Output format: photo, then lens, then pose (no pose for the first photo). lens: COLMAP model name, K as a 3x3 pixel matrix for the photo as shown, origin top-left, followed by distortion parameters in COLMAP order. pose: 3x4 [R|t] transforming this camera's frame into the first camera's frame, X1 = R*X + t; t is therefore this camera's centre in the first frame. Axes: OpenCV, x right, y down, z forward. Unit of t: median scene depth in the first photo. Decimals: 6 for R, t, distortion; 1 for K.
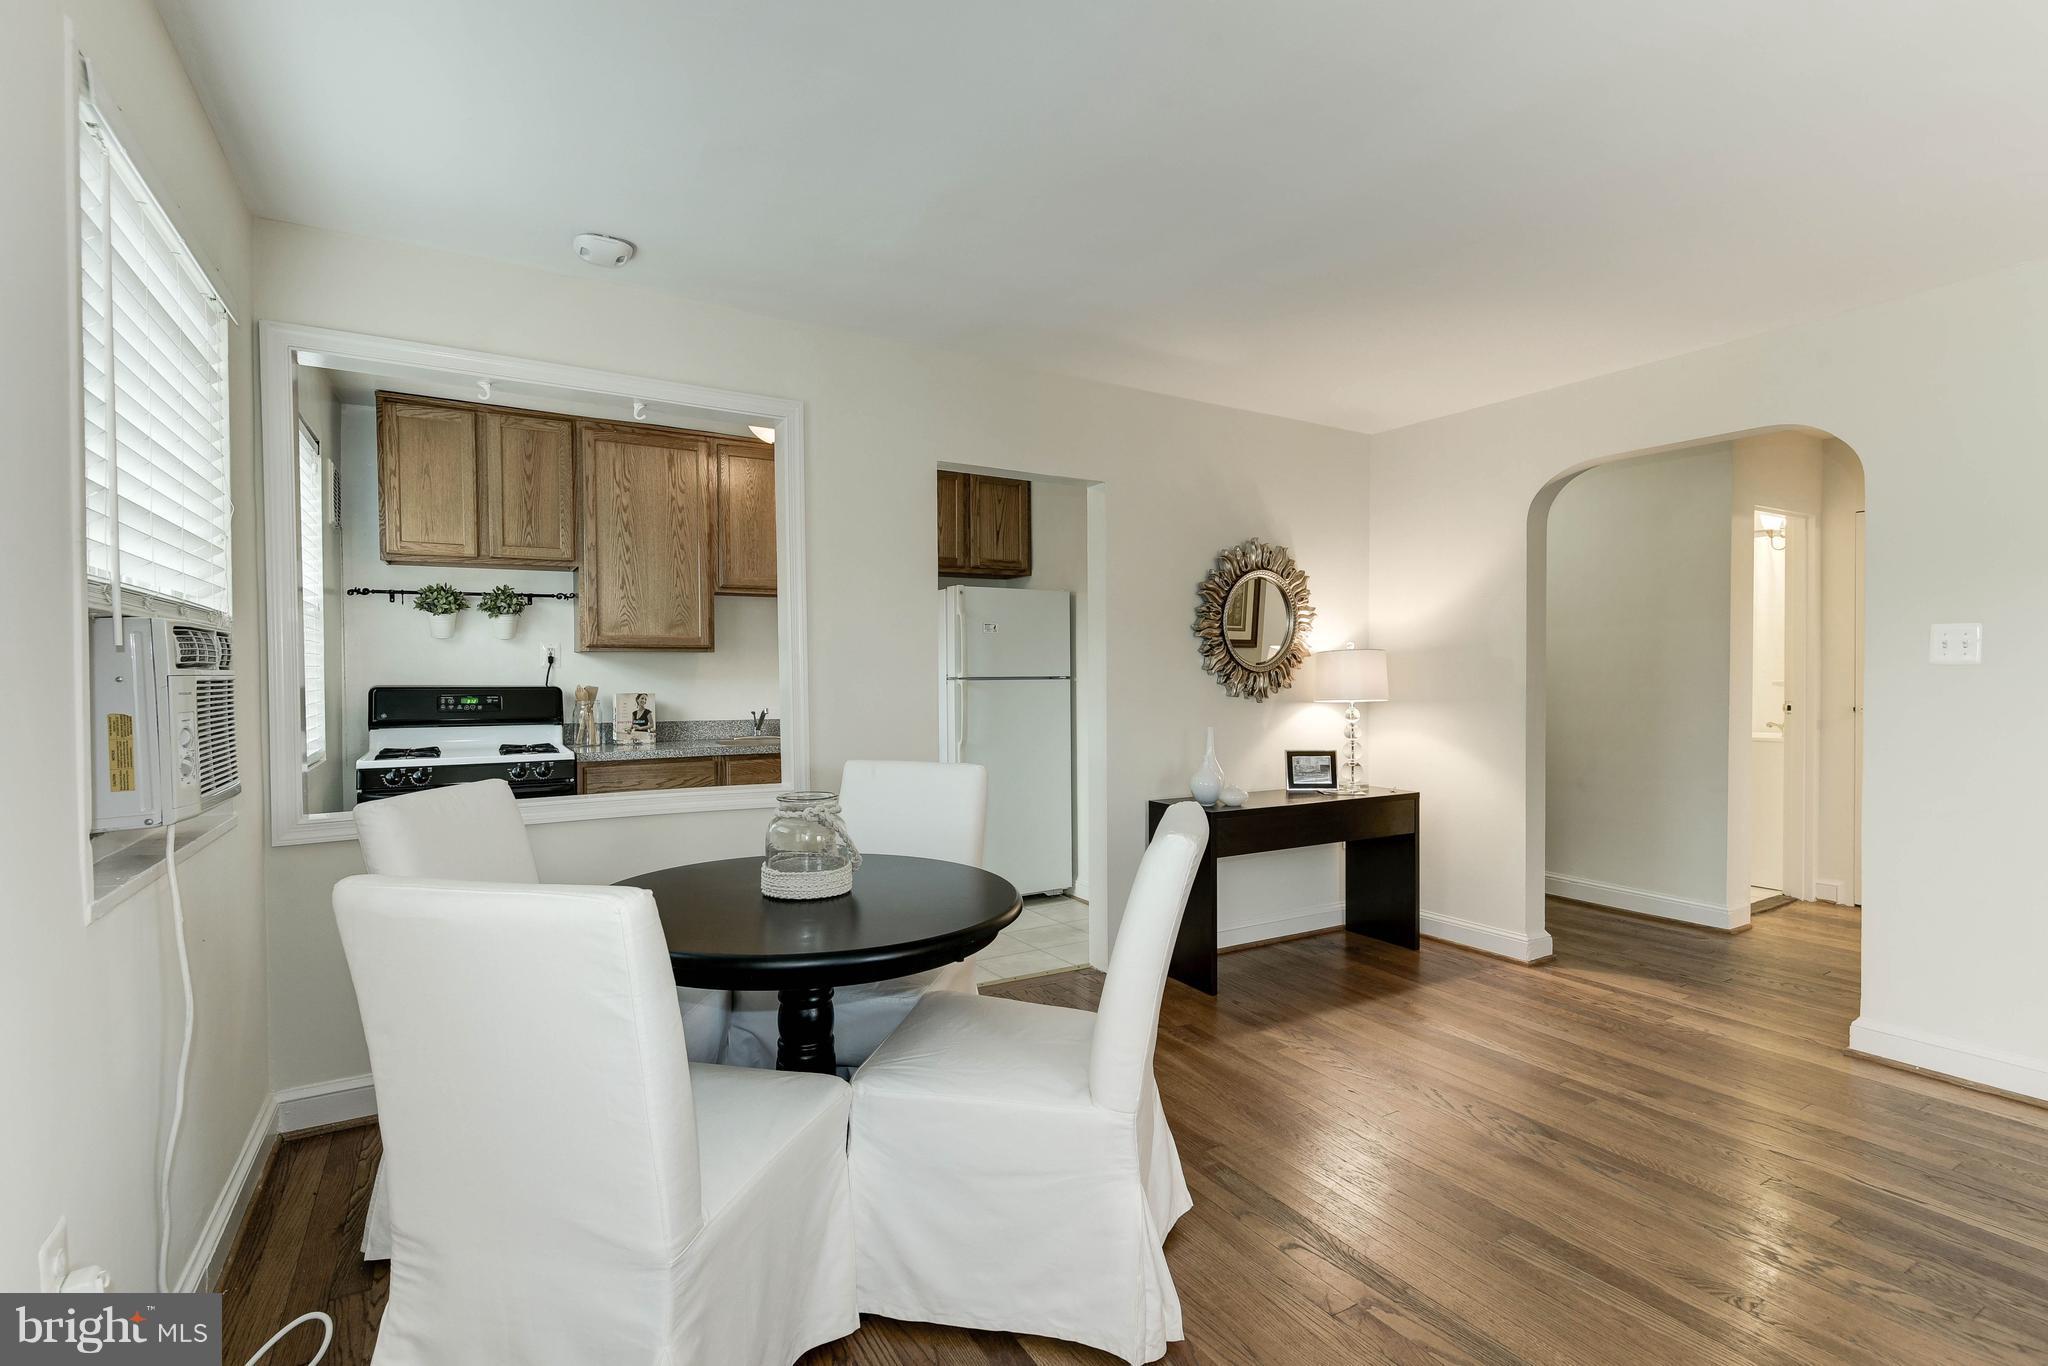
lens RADIAL K [[938.0, 0, 1026.5], [0, 938.0, 687.2], [0, 0, 1]] dist [0.003008, -0.004377]
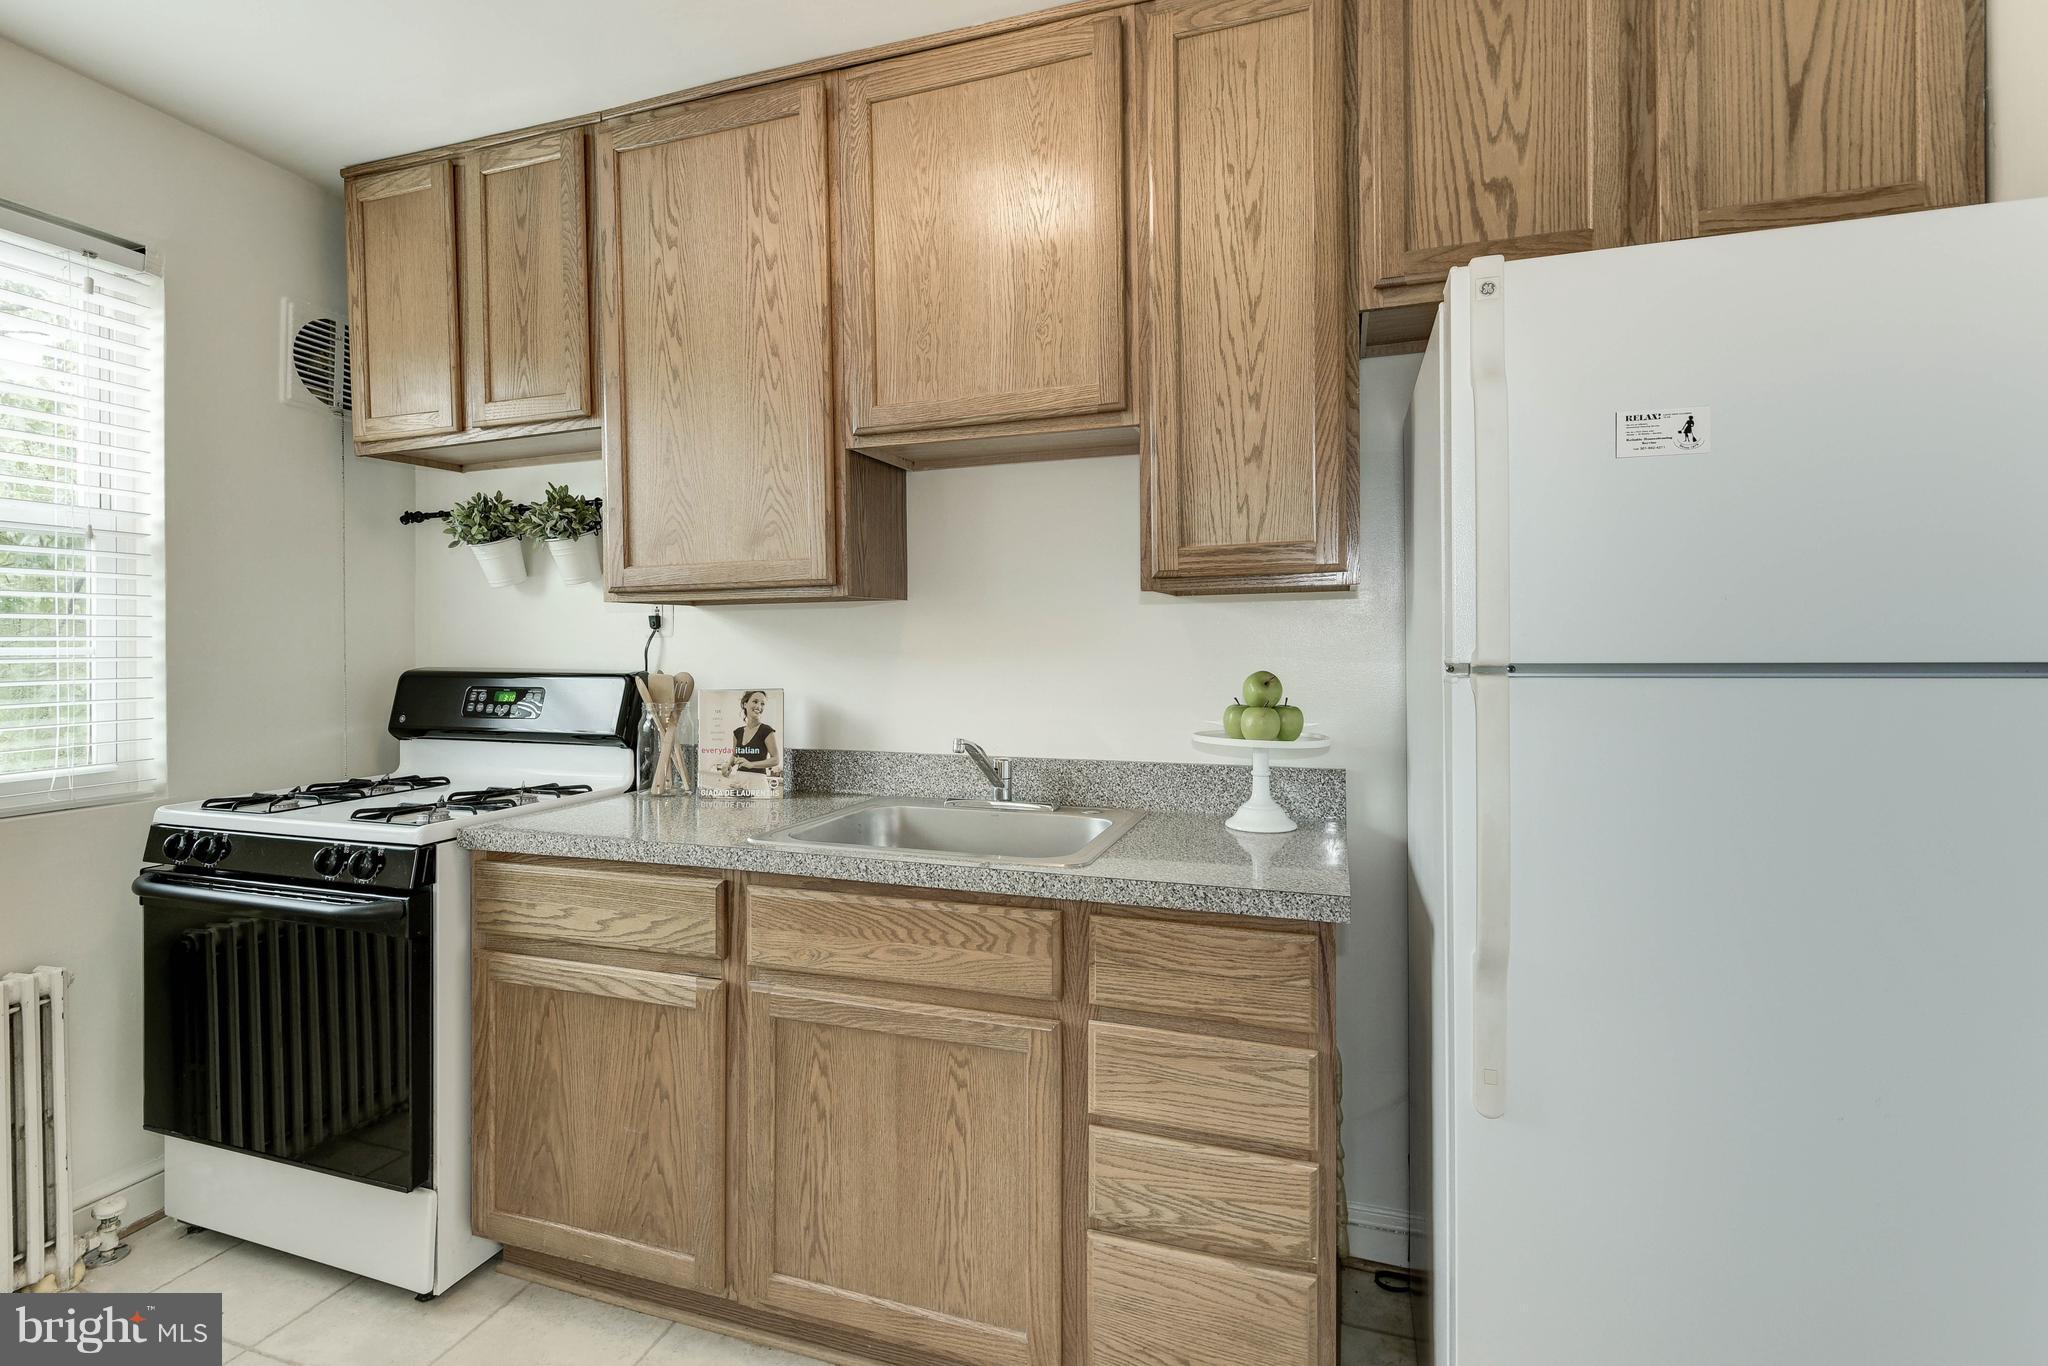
lens RADIAL K [[938.0, 0, 1025.1], [0, 938.0, 648.9], [0, 0, 1]] dist [0.003008, -0.004377]
pose [[0.658183, 0.000274, -0.752858, 0.030775], [-0.009704, 0.999920, -0.008119, -0.012721], [0.752795, 0.012650, 0.658133, 0.878196]]
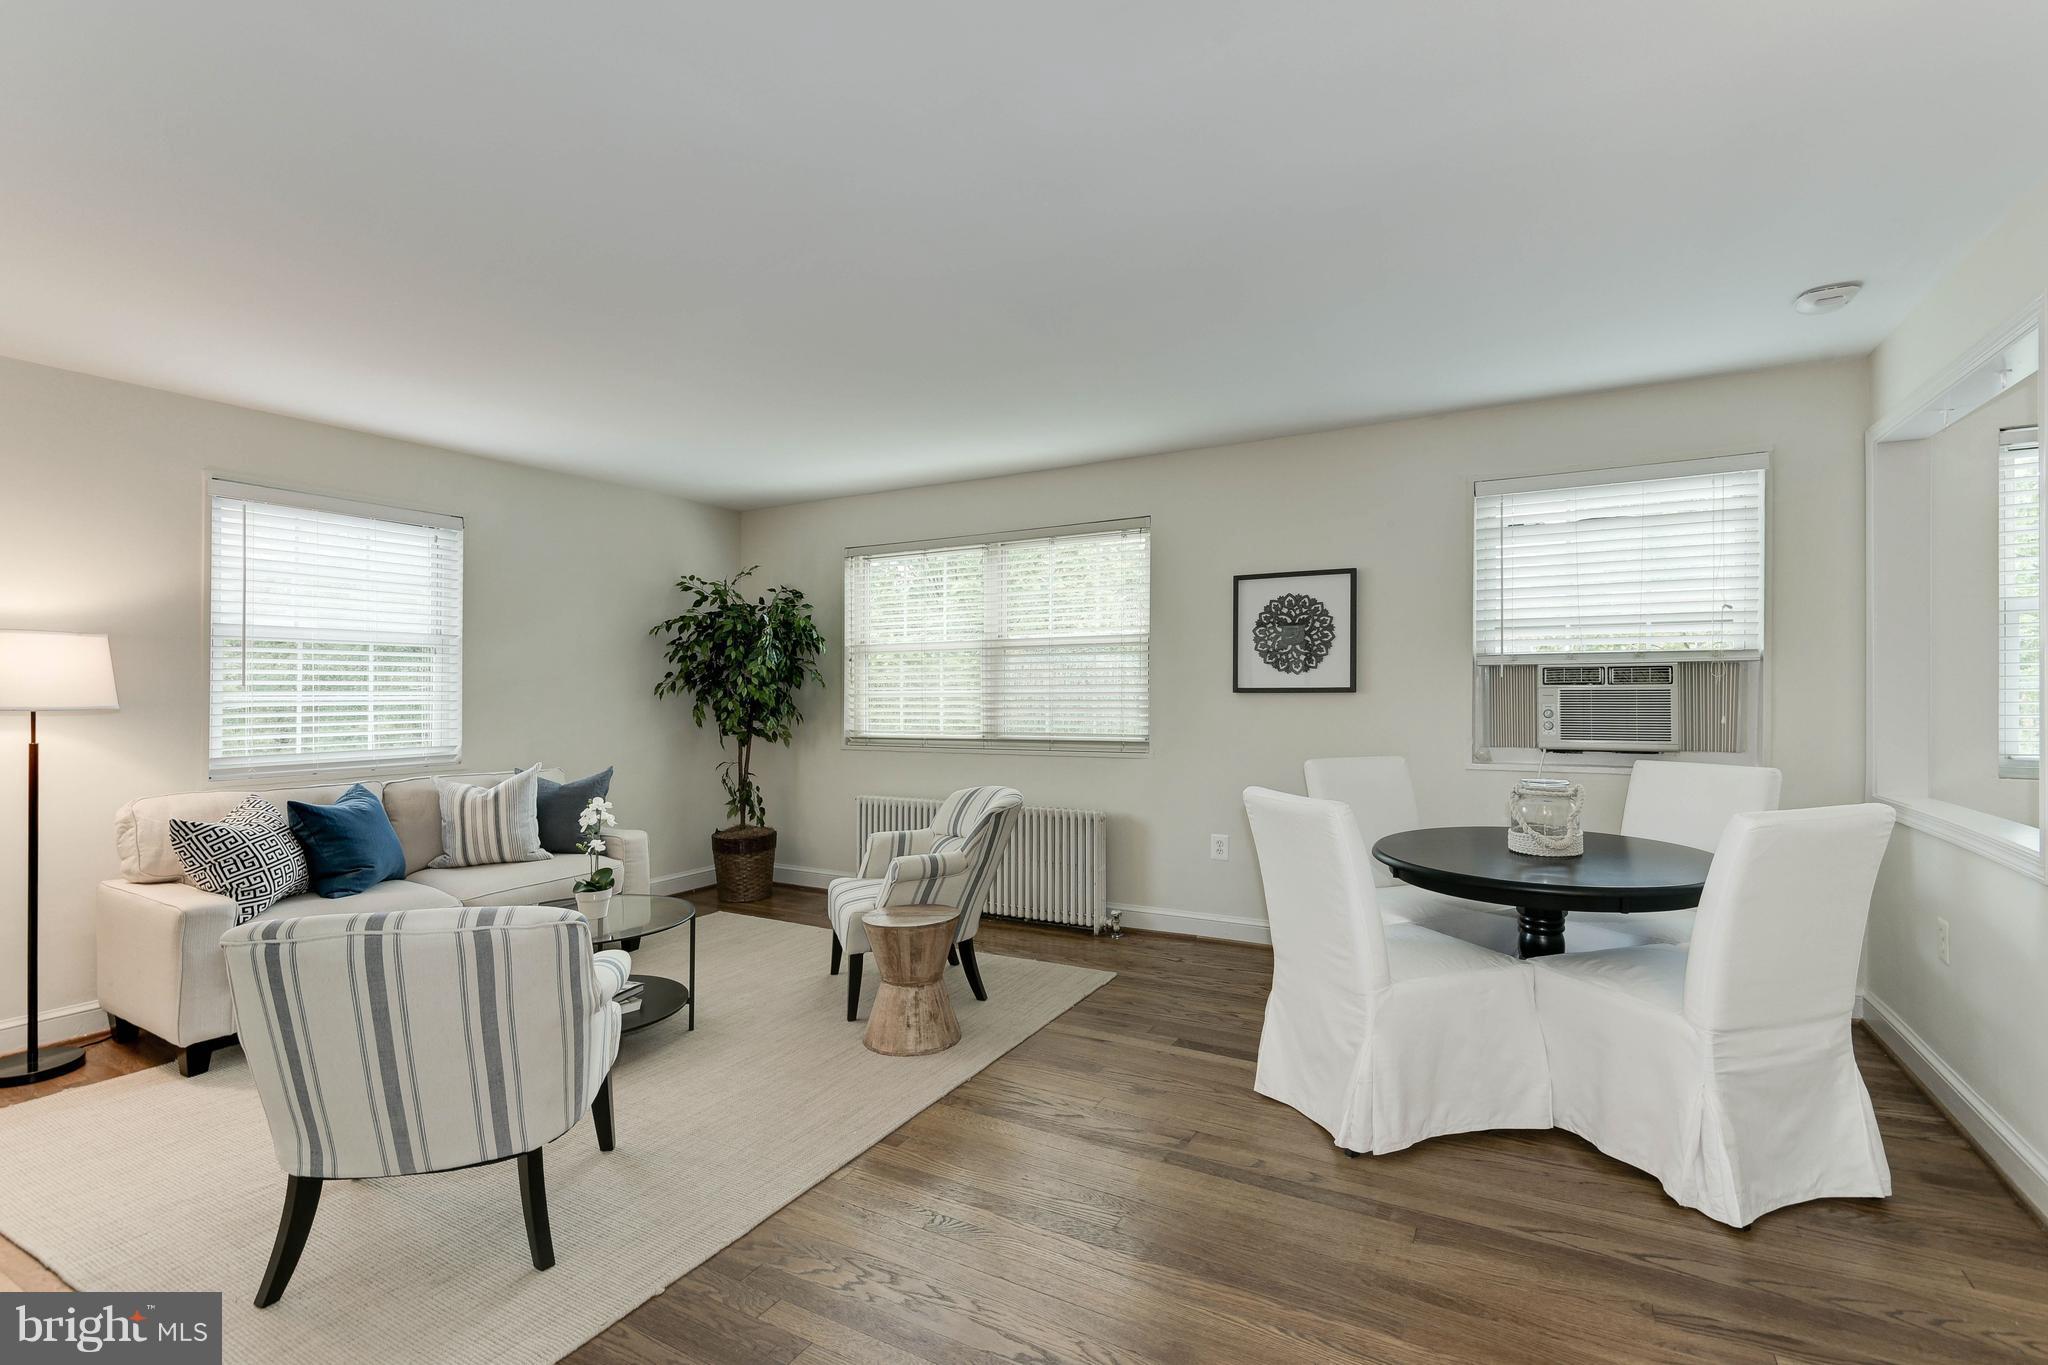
lens RADIAL K [[938.0, 0, 1033.5], [0, 938.0, 684.8], [0, 0, 1]] dist [0.003008, -0.004377]
pose [[-0.862072, 0.010101, -0.506686, 0.554725], [0.004137, 0.999908, 0.012895, -0.021555], [0.506769, 0.009020, -0.862034, 0.919730]]
